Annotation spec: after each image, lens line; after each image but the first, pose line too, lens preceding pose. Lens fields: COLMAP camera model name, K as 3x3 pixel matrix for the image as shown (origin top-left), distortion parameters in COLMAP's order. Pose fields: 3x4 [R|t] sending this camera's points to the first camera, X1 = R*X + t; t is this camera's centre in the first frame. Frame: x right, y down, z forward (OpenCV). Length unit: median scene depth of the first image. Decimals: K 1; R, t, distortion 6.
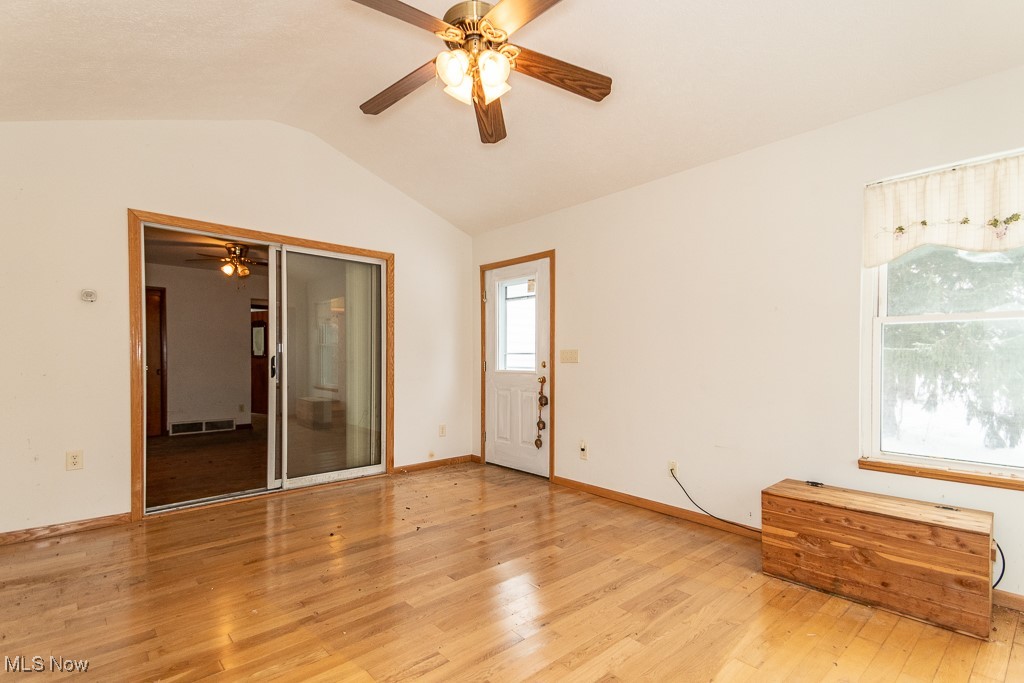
lens RADIAL K [[472.8, 0, 511.2], [0, 472.8, 347.4], [0, 0, 1]] dist [0.079820, -0.035652]
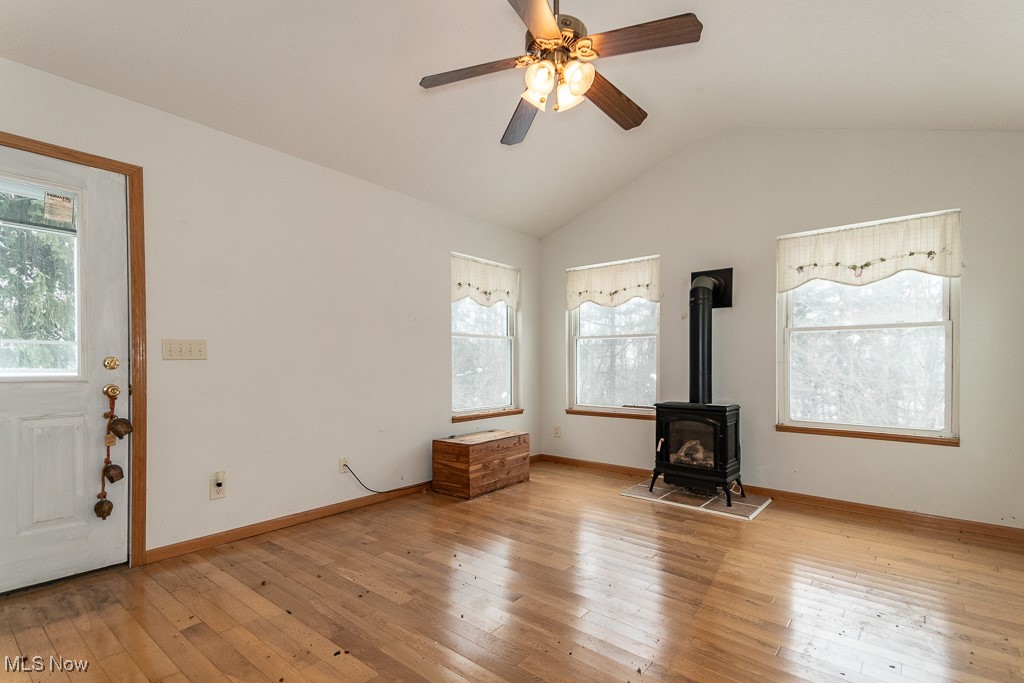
lens RADIAL K [[472.8, 0, 511.2], [0, 472.8, 347.4], [0, 0, 1]] dist [0.079820, -0.035652]
pose [[-0.104600, 0.027392, 0.994137, -0.667432], [-0.026648, 0.999185, -0.030335, 0.027653], [-0.994157, -0.029665, -0.103785, 0.725033]]
